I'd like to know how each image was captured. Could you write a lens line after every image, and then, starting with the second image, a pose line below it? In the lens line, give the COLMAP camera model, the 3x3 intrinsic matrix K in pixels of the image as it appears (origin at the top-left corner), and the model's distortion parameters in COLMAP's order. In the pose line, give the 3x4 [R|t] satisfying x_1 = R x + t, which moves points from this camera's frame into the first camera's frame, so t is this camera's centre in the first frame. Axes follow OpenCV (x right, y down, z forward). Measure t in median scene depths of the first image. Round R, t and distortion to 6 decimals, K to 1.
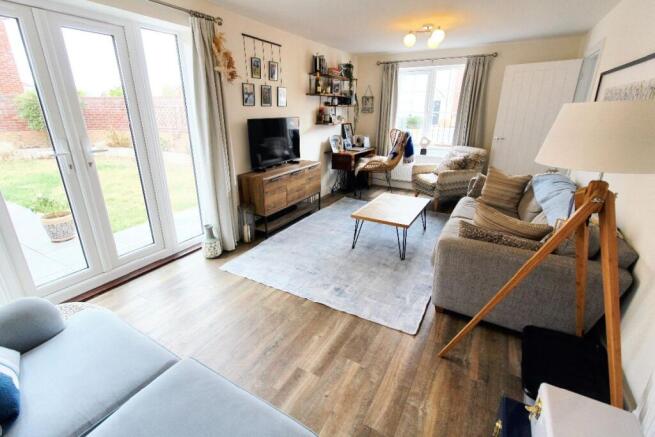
lens RADIAL K [[303.3, 0, 325.6], [0, 303.3, 213.1], [0, 0, 1]] dist [-0.022165, 0.013360]
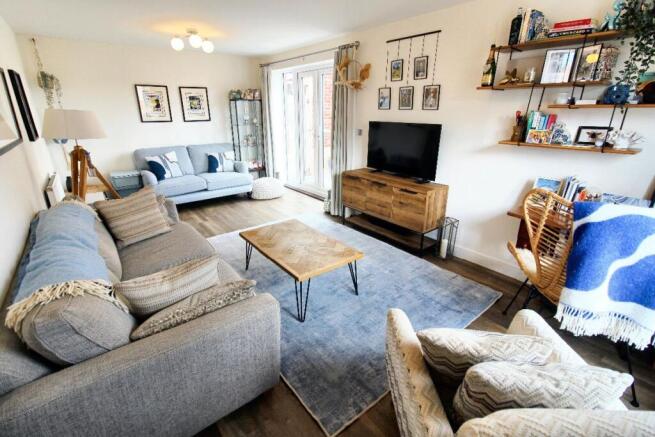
lens RADIAL K [[303.3, 0, 325.6], [0, 303.3, 213.1], [0, 0, 1]] dist [-0.022165, 0.013360]
pose [[-0.382443, 0.299950, -0.873938, 0.829210], [-0.301536, 0.853541, 0.424904, -0.424980], [0.873392, 0.426025, -0.235985, 1.203884]]
